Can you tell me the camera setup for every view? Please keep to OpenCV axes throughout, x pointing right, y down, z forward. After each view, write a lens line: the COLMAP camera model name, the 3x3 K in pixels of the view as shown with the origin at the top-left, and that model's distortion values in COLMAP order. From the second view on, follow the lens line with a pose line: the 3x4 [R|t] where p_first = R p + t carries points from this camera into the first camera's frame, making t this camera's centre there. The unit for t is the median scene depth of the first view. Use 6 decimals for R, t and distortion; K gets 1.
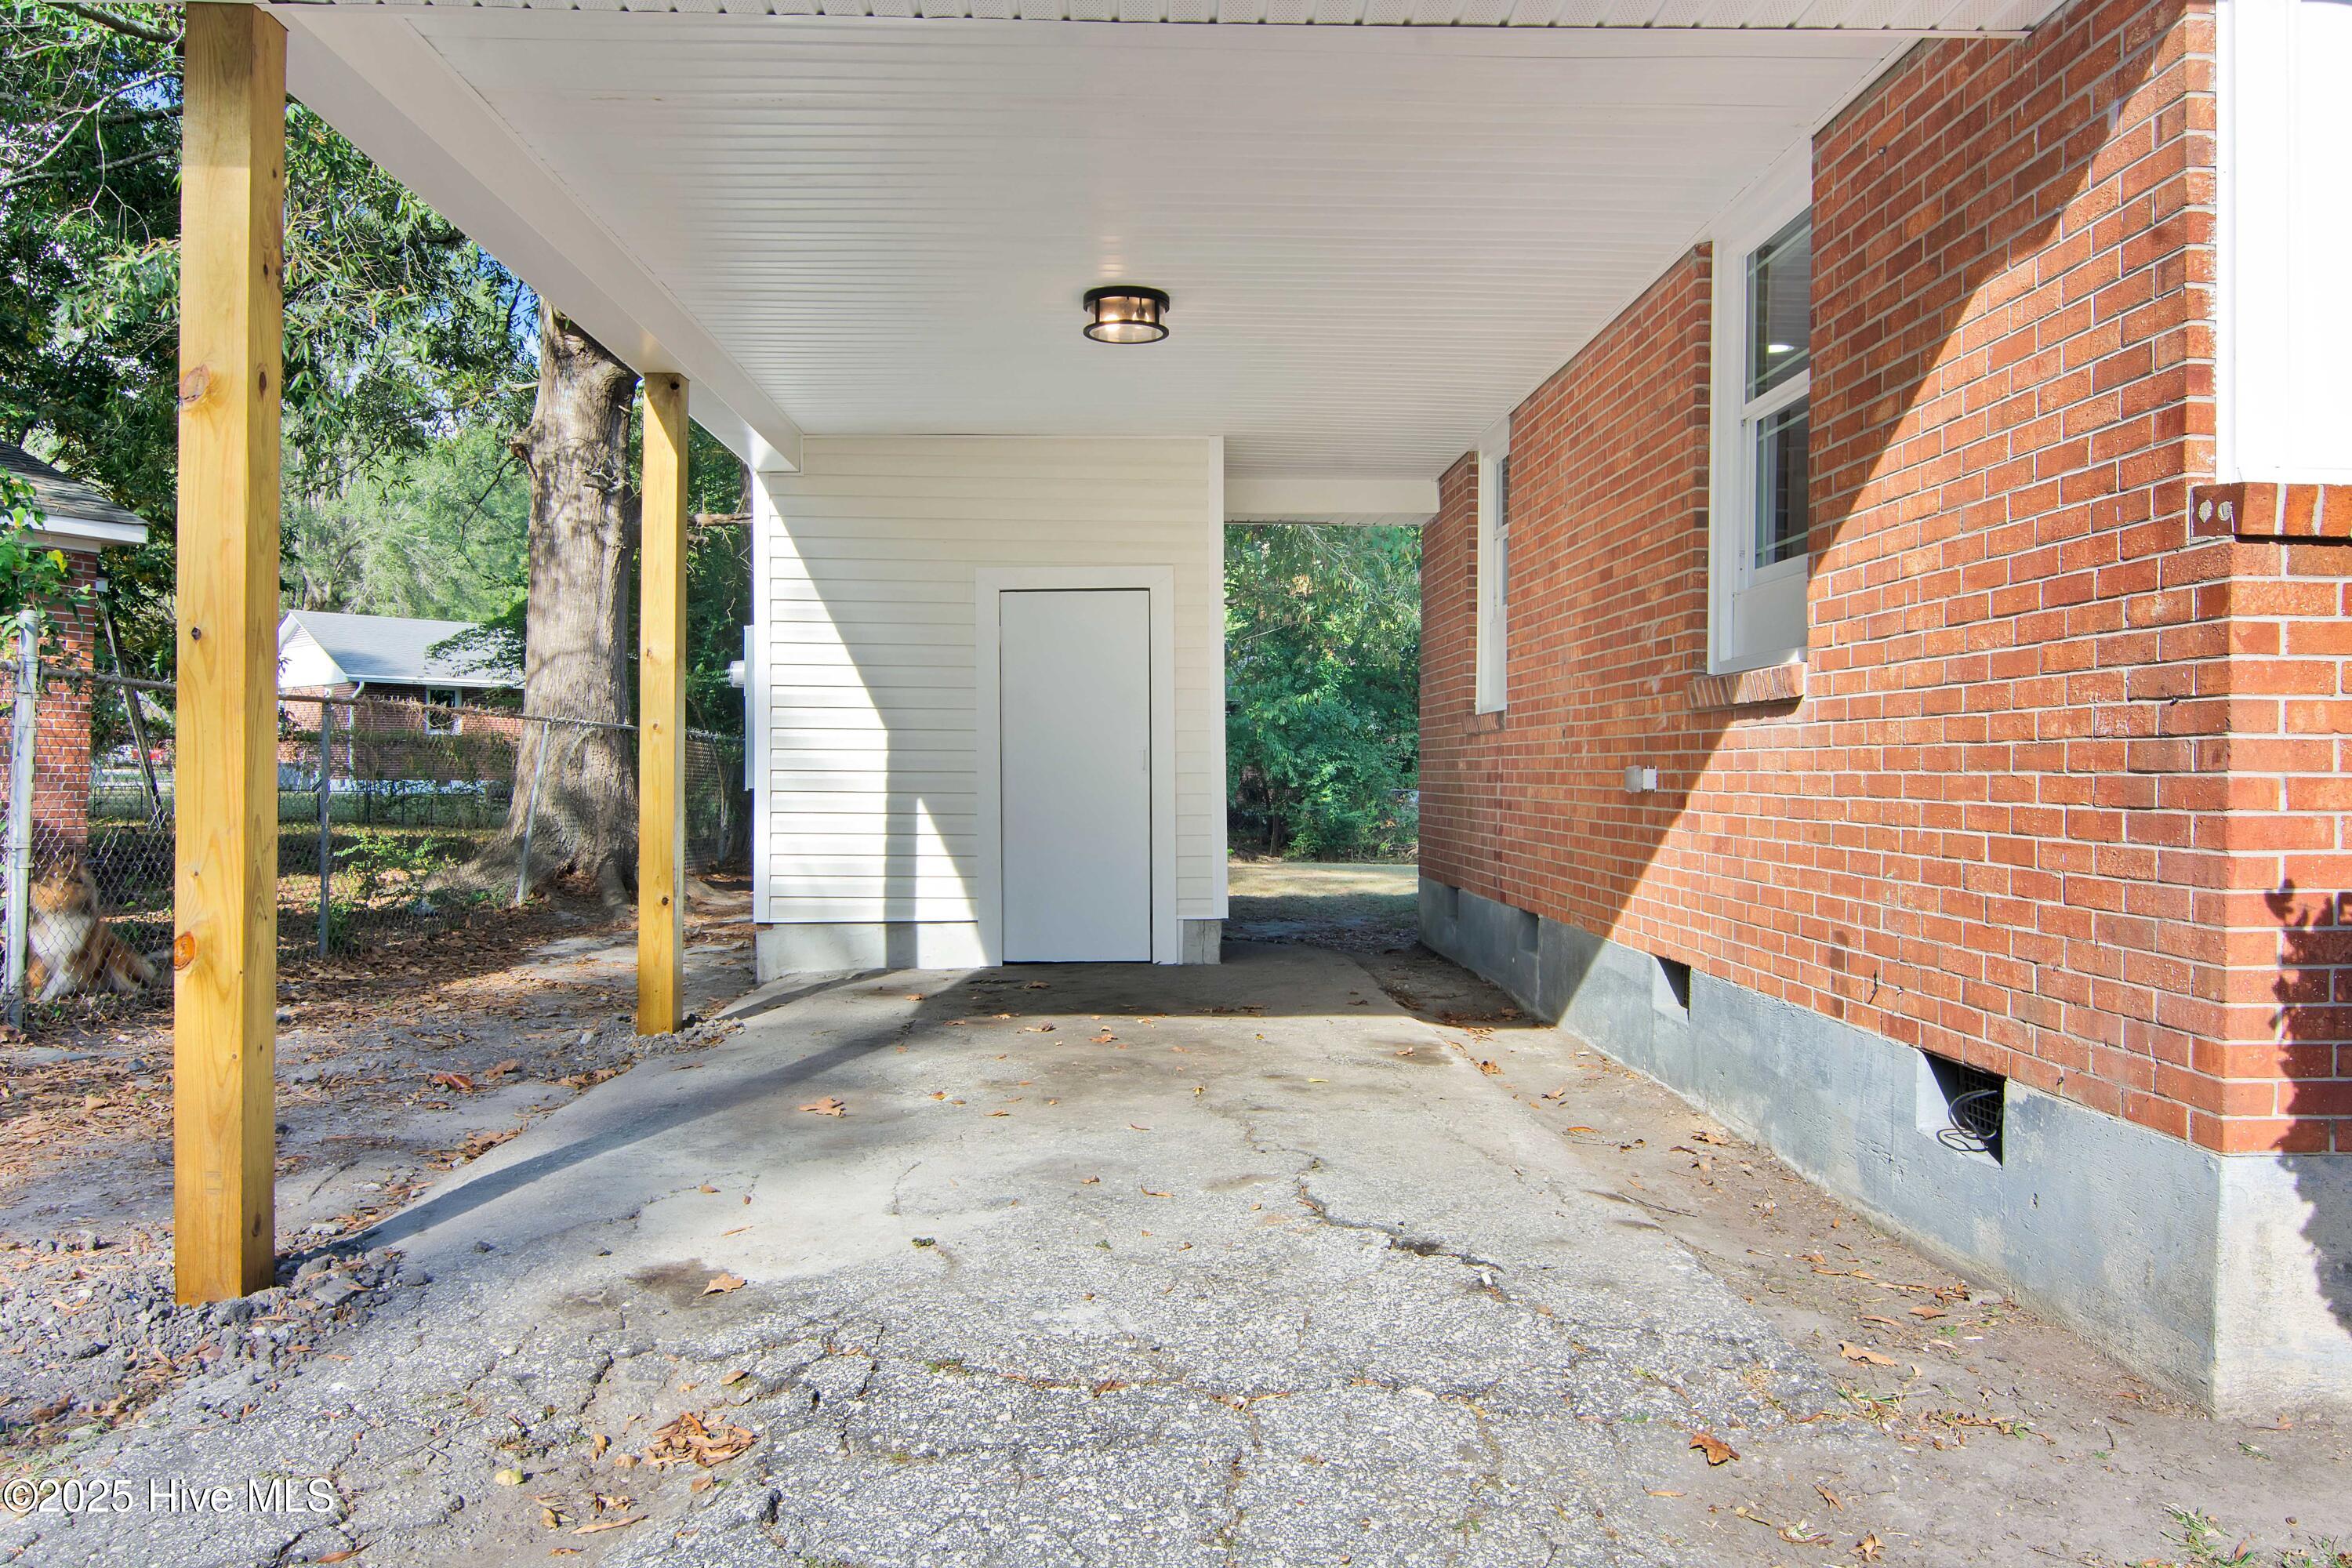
lens RADIAL K [[1600.5, 0, 1173.6], [0, 1600.5, 776.4], [0, 0, 1]] dist [-0.010588, -0.002597]
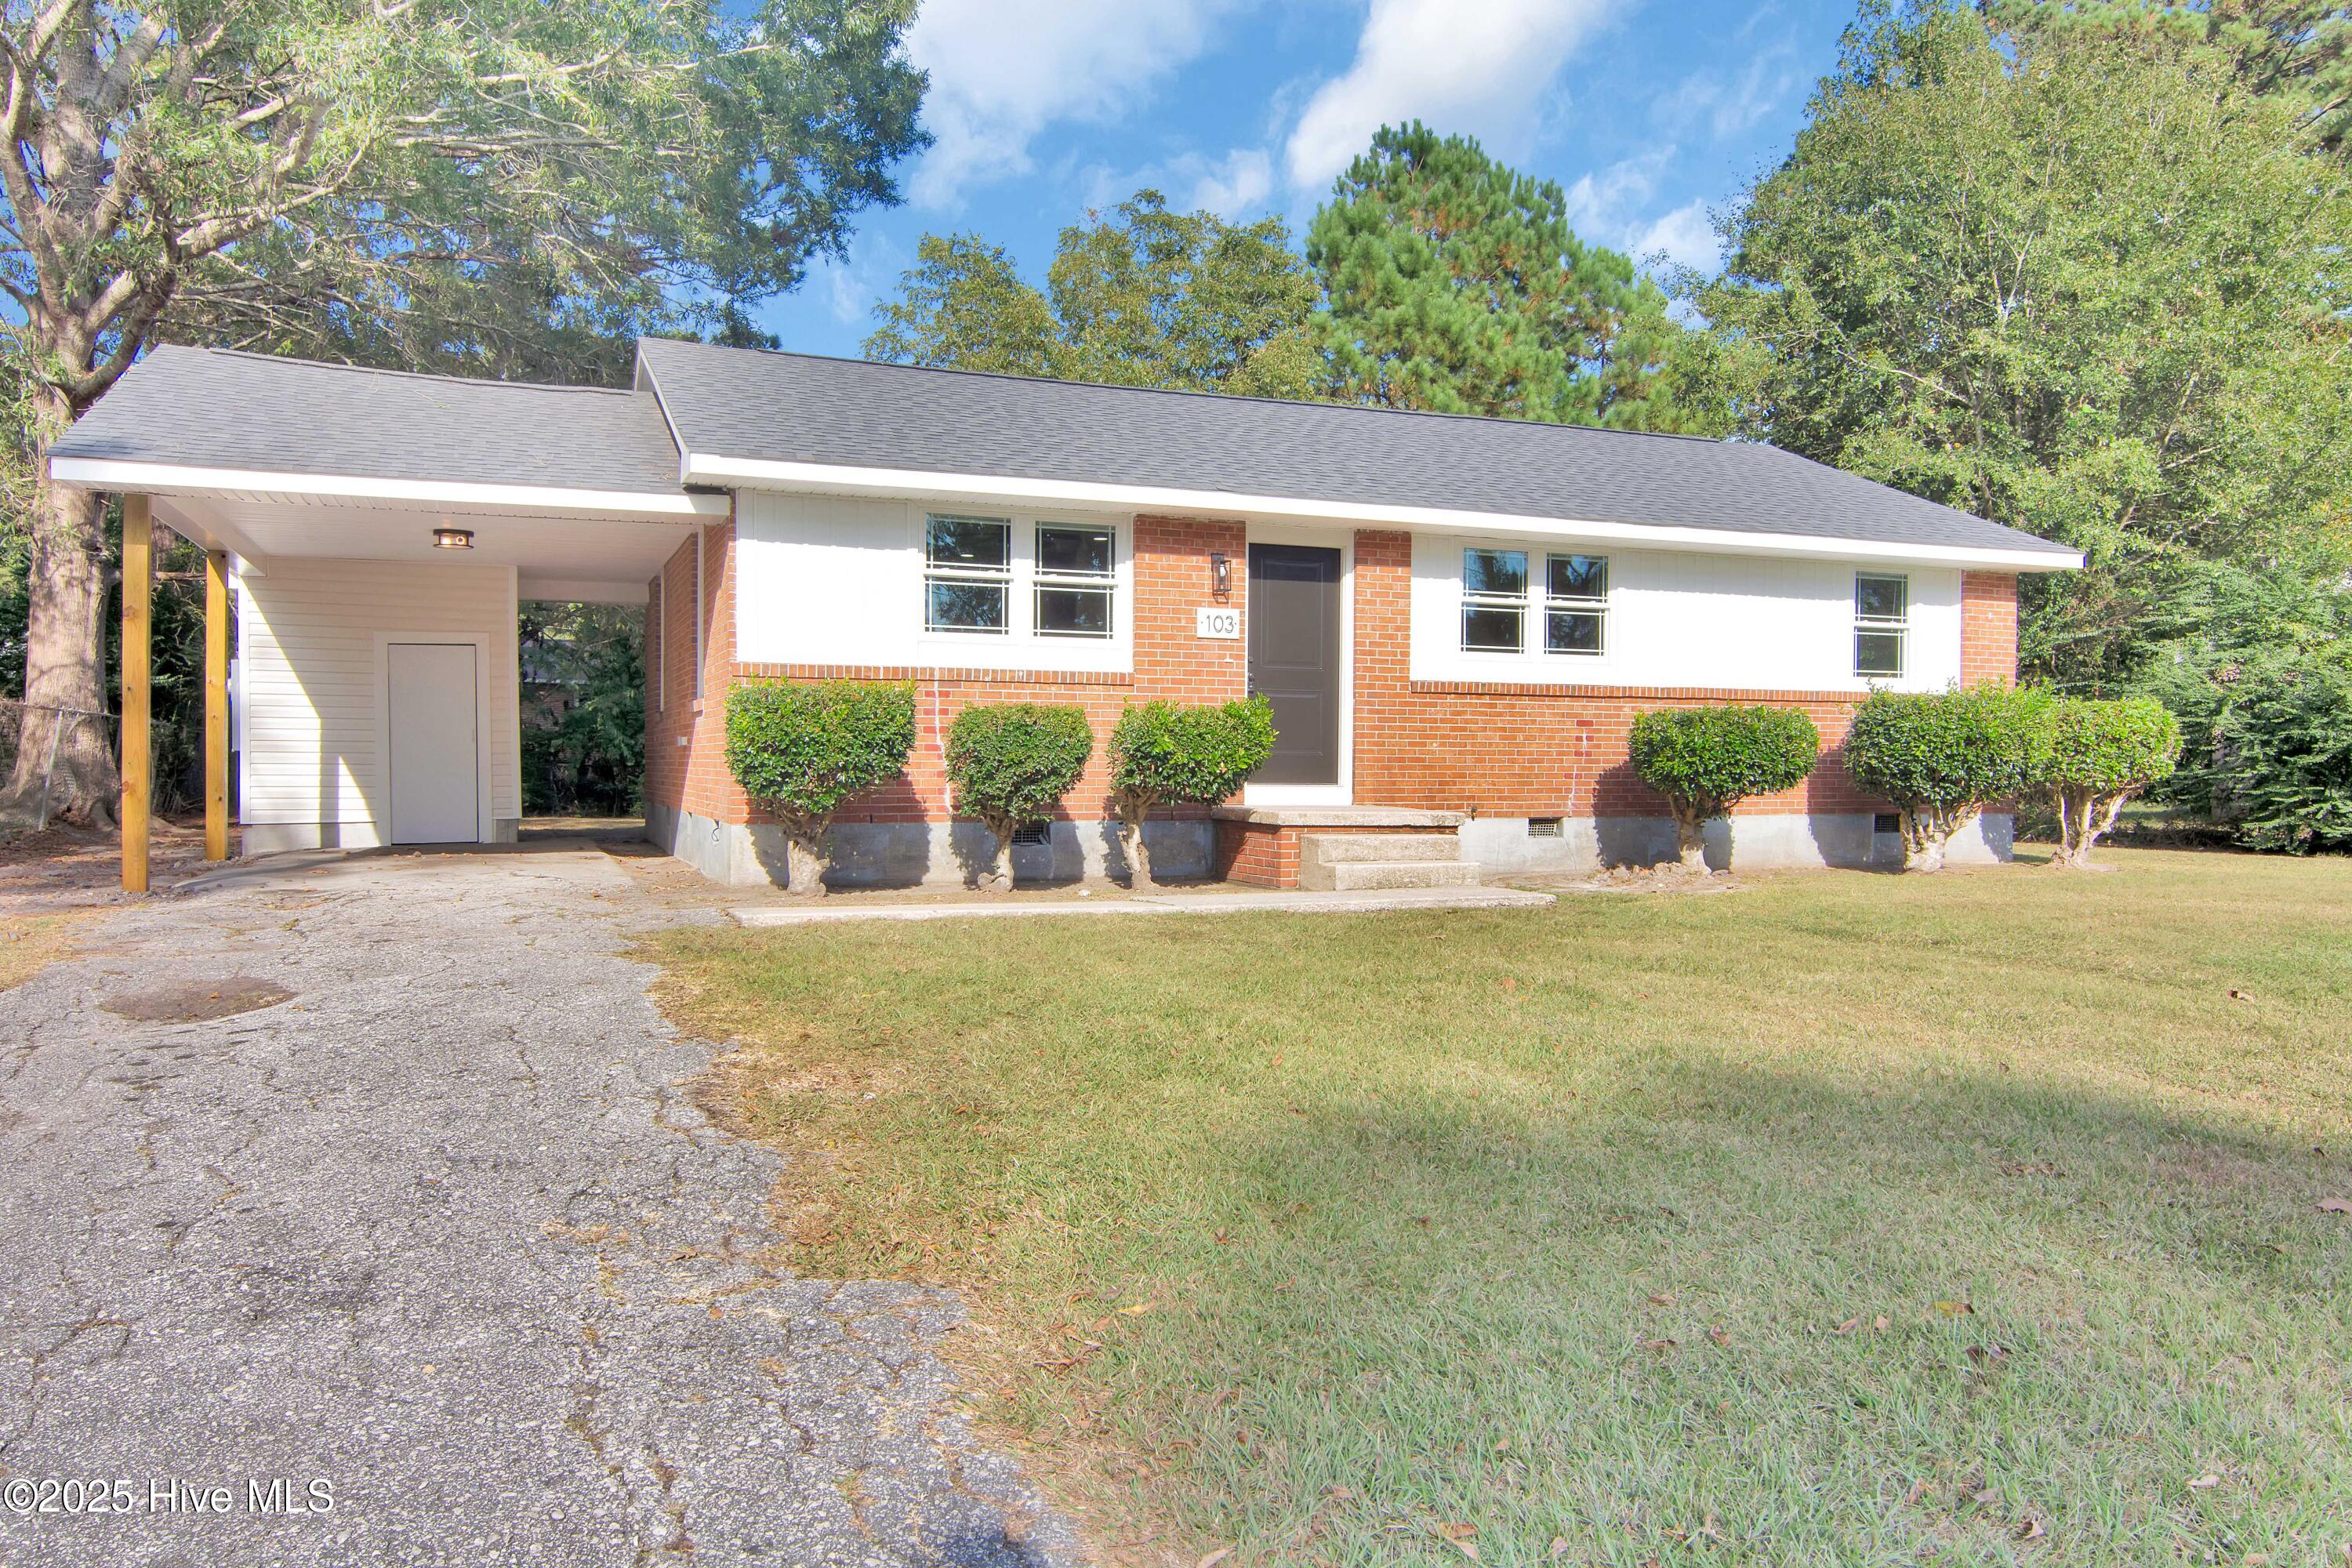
lens RADIAL K [[1600.5, 0, 1174.8], [0, 1600.5, 744.0], [0, 0, 1]] dist [-0.010588, -0.002597]
pose [[0.934044, -0.001302, 0.357156, 0.060740], [0.006099, 0.999906, -0.012307, 0.020748], [-0.357107, 0.013673, 0.933964, -0.774731]]
